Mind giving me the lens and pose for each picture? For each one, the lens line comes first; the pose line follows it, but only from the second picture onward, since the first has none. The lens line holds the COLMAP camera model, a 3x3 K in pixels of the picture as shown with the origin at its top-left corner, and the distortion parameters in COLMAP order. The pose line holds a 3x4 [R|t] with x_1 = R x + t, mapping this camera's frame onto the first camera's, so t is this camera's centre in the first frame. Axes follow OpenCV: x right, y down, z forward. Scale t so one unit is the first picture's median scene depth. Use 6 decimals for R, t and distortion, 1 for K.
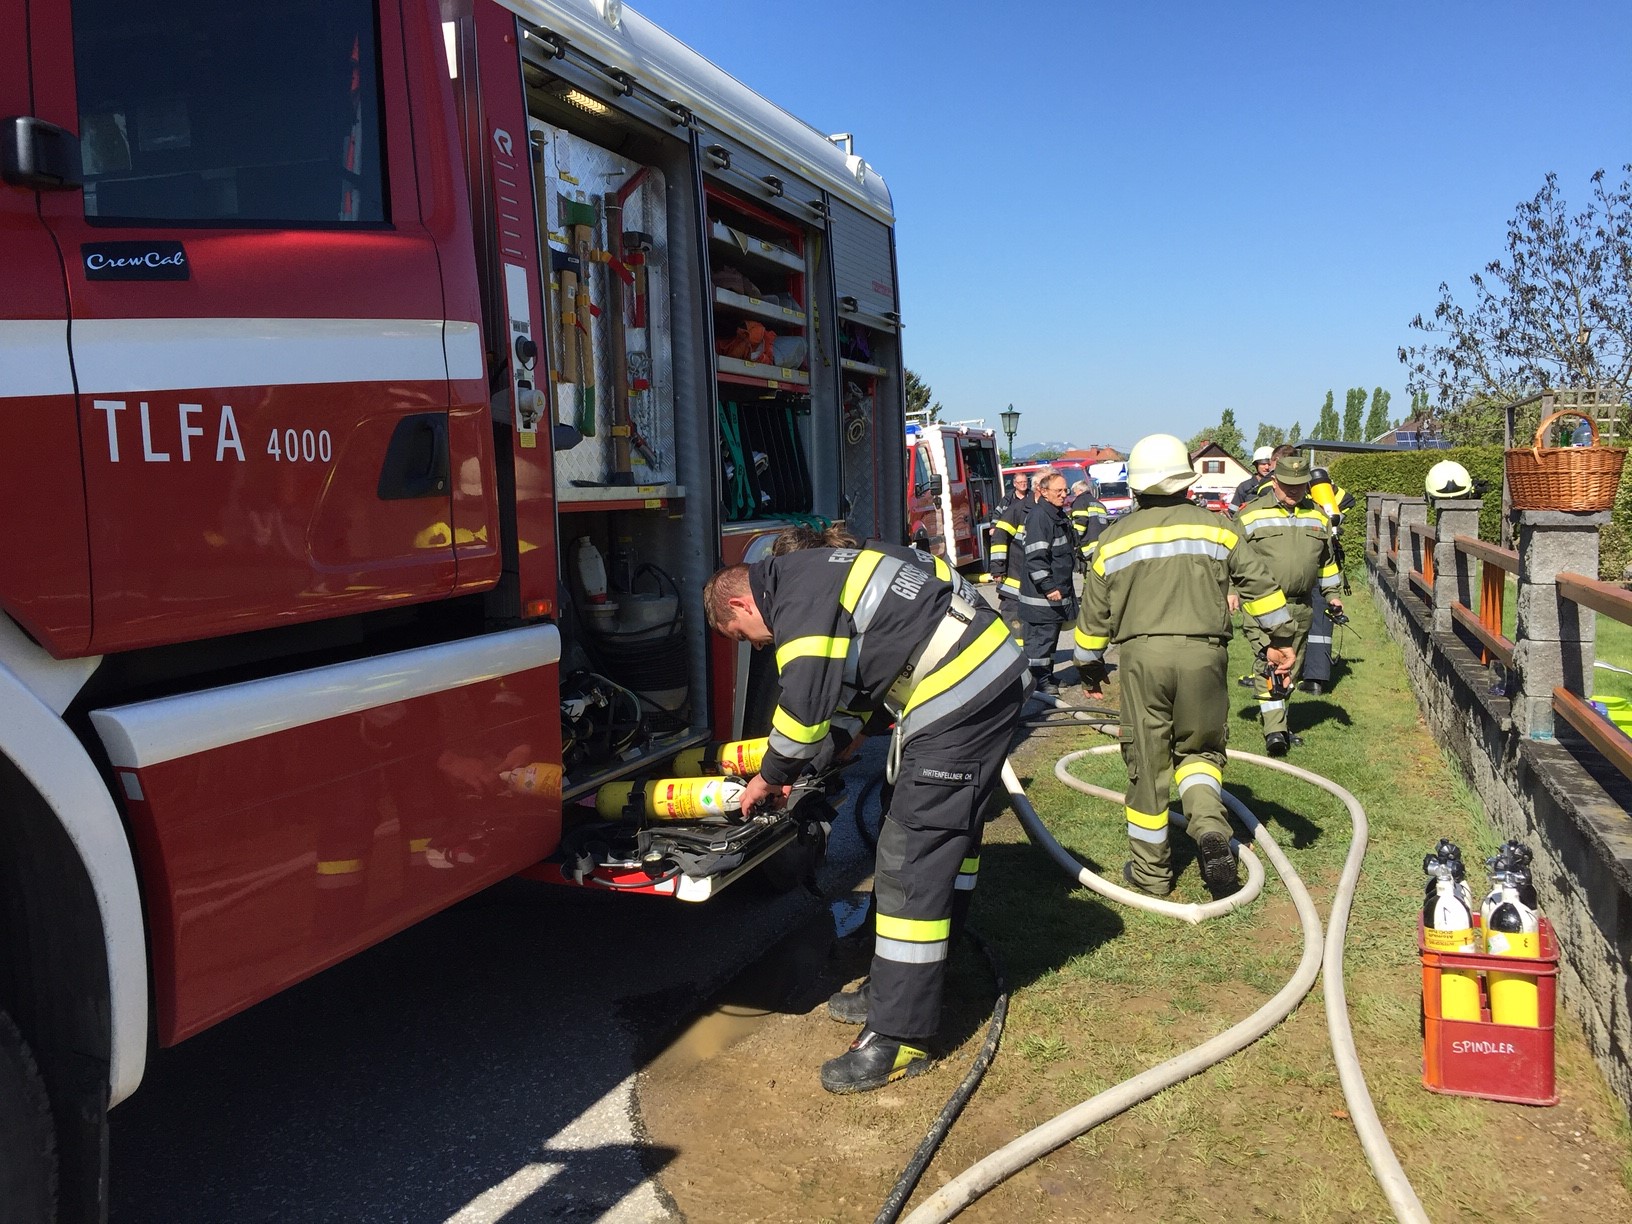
lens RADIAL K [[1404.6, 0, 816.2], [0, 1404.6, 611.0], [0, 0, 1]] dist [0.085358, -0.096395]
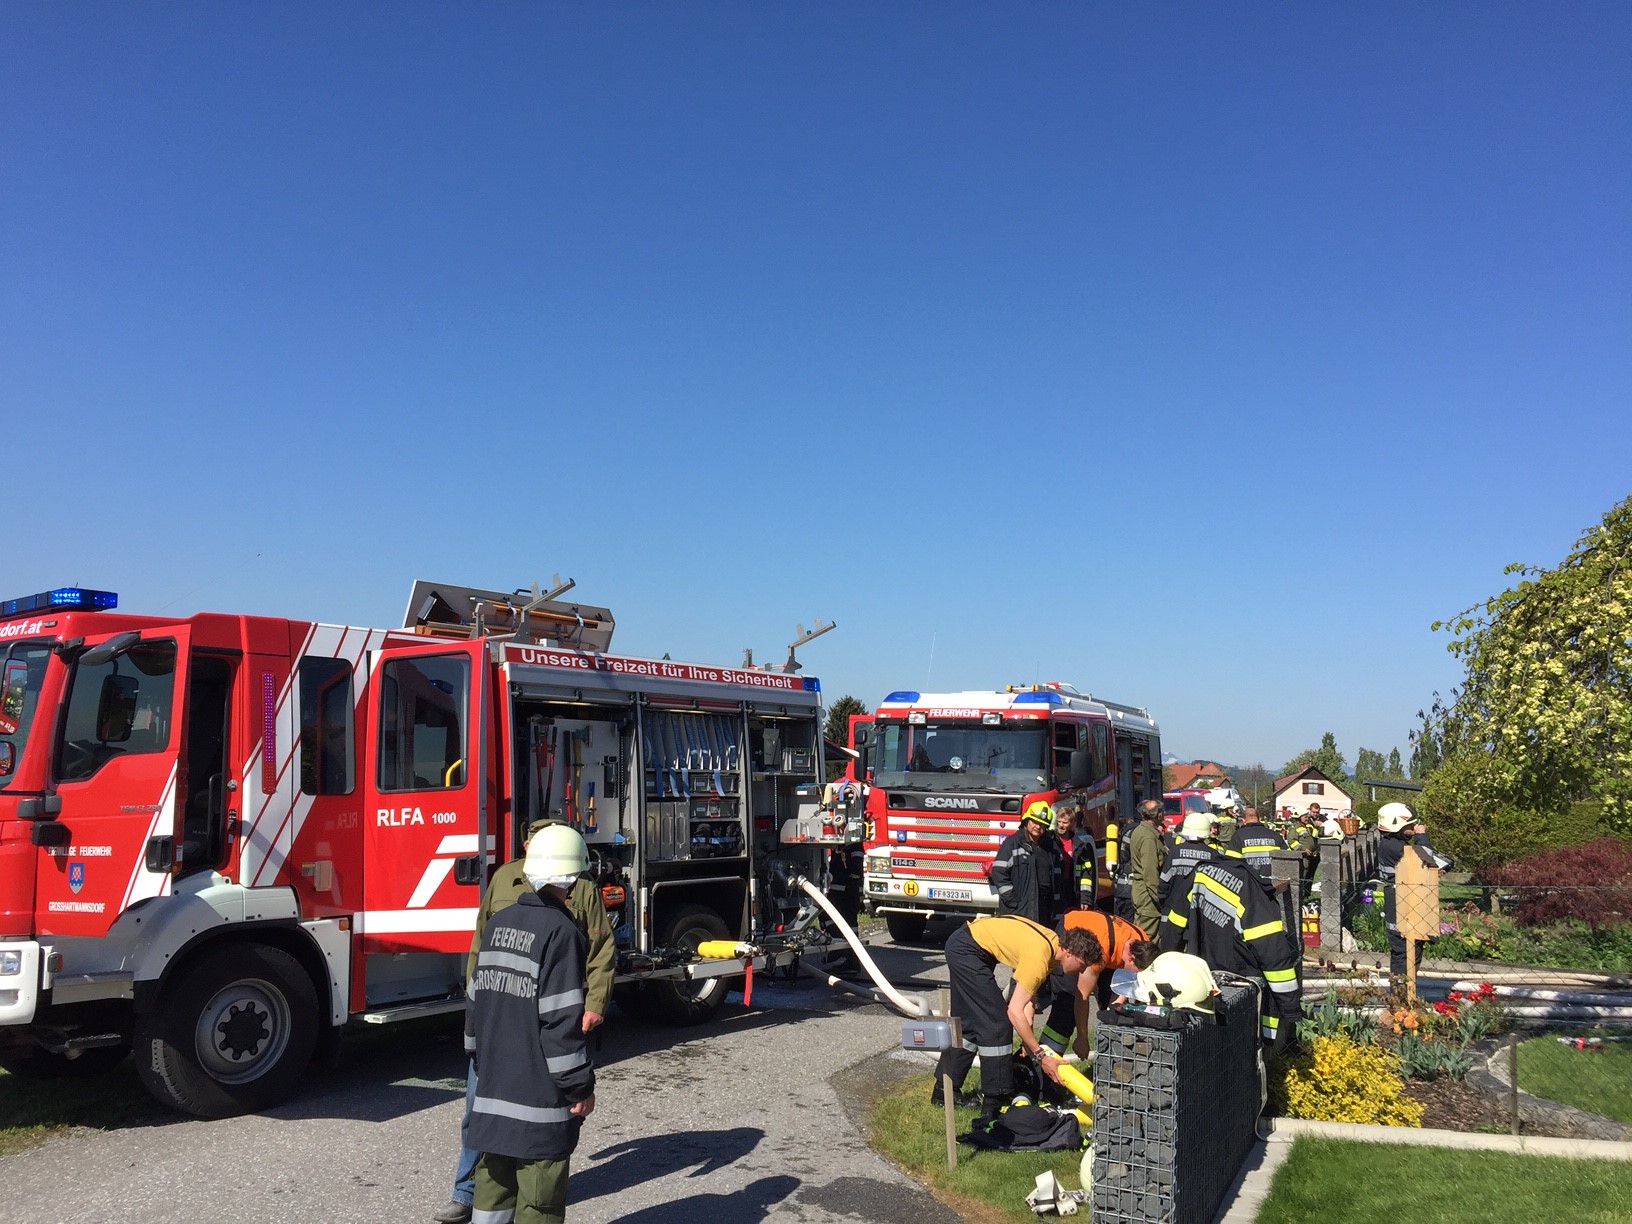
lens RADIAL K [[1404.6, 0, 803.8], [0, 1404.6, 613.1], [0, 0, 1]] dist [0.085358, -0.096395]
pose [[0.996261, 0.033076, -0.079817, -0.139327], [-0.048808, 0.977745, -0.204042, 0.042752], [0.071292, 0.207175, 0.975703, -0.626227]]
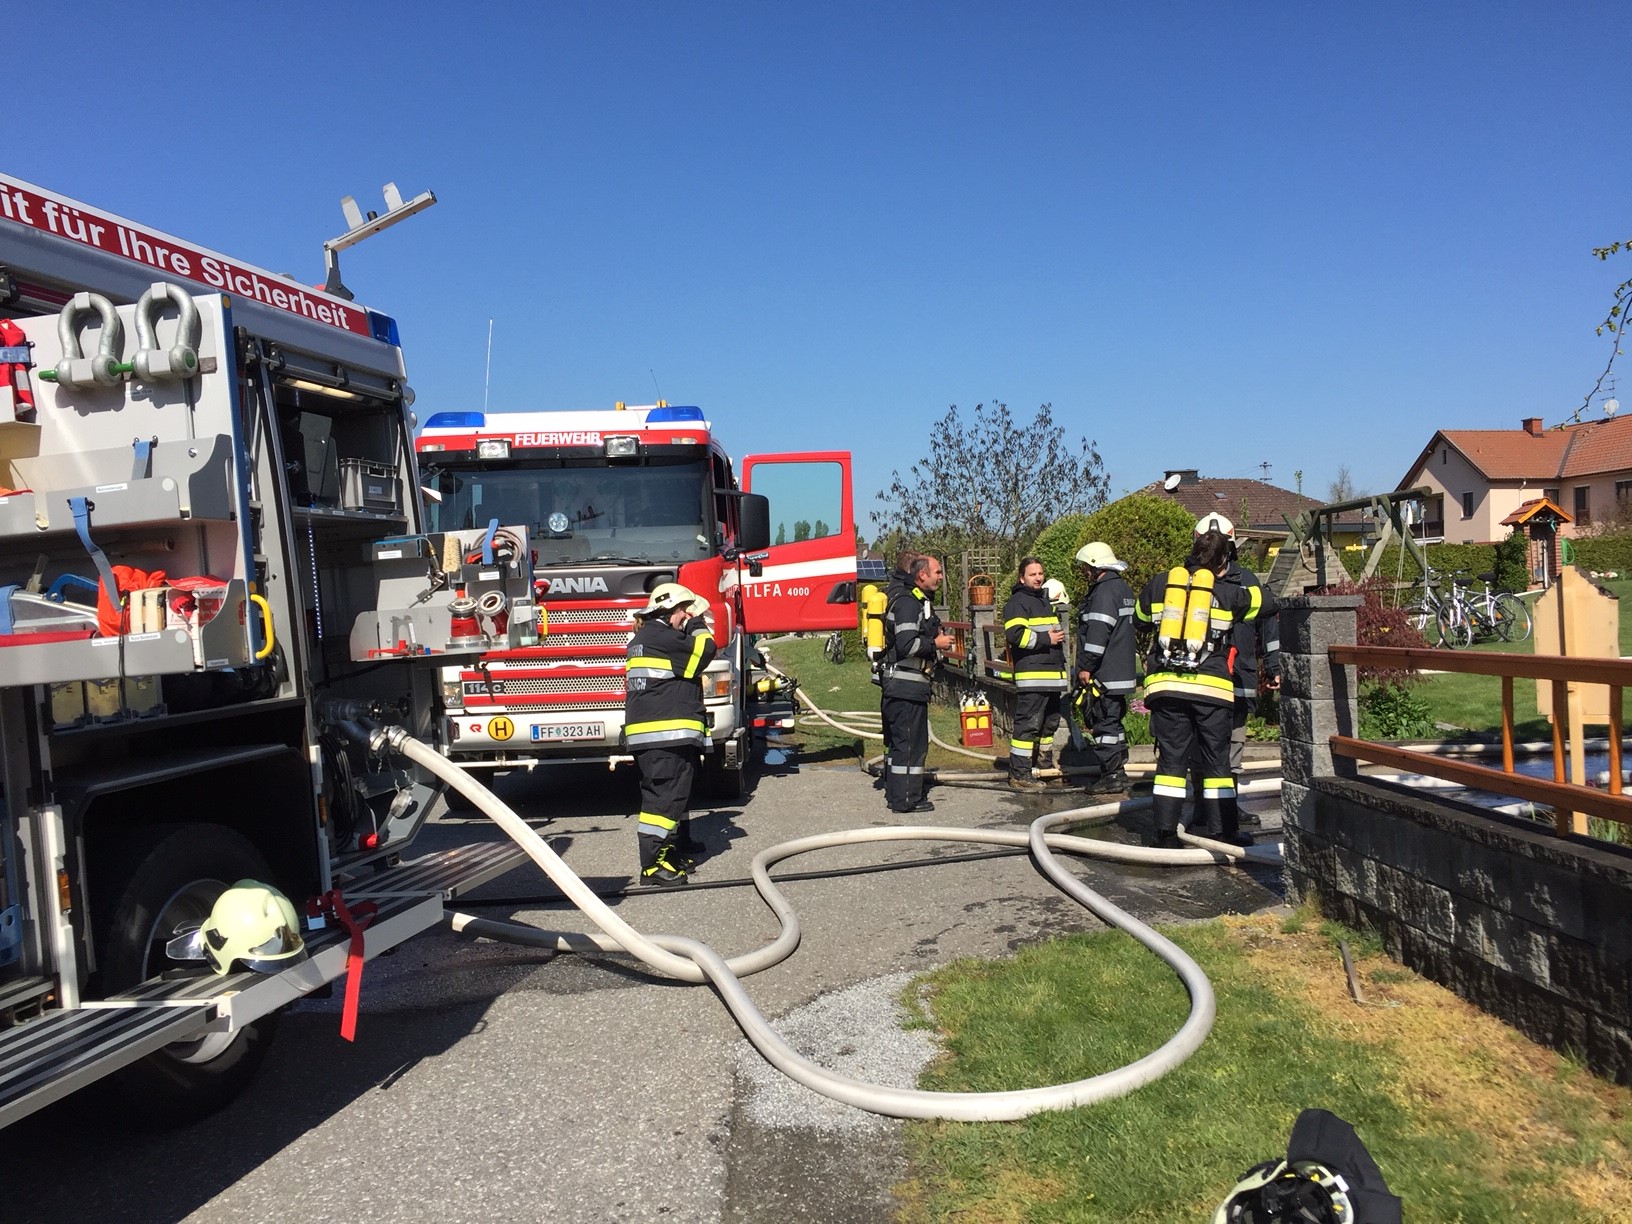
lens RADIAL K [[1404.6, 0, 817.0], [0, 1404.6, 615.4], [0, 0, 1]] dist [0.085358, -0.096395]
pose [[0.930007, -0.022070, 0.366878, -0.199864], [0.053394, 0.995719, -0.075452, 0.034870], [-0.363642, 0.089760, 0.927204, -0.363269]]
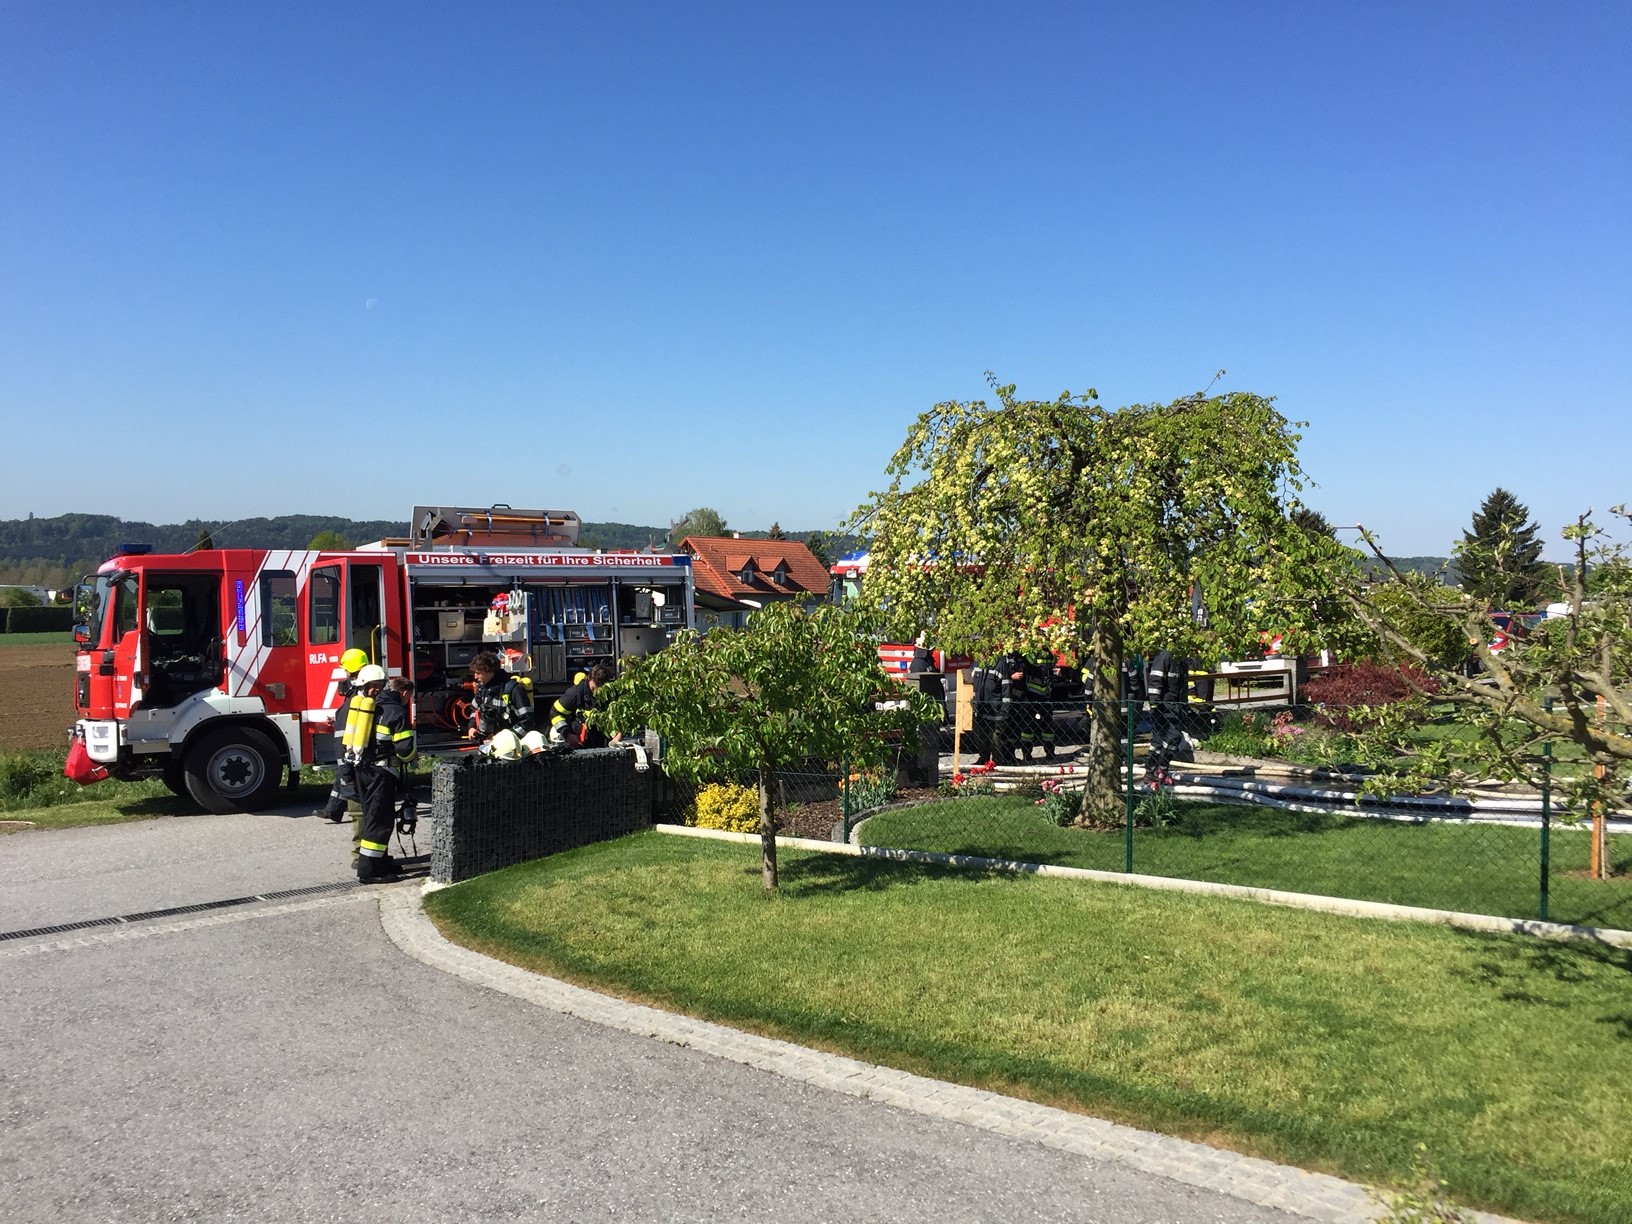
lens RADIAL K [[1404.6, 0, 822.7], [0, 1404.6, 603.3], [0, 0, 1]] dist [0.085358, -0.096395]
pose [[0.909985, 0.022943, -0.414007, 0.209676], [-0.054844, 0.996355, -0.065333, 0.029270], [0.410999, 0.082157, 0.907926, -0.763773]]
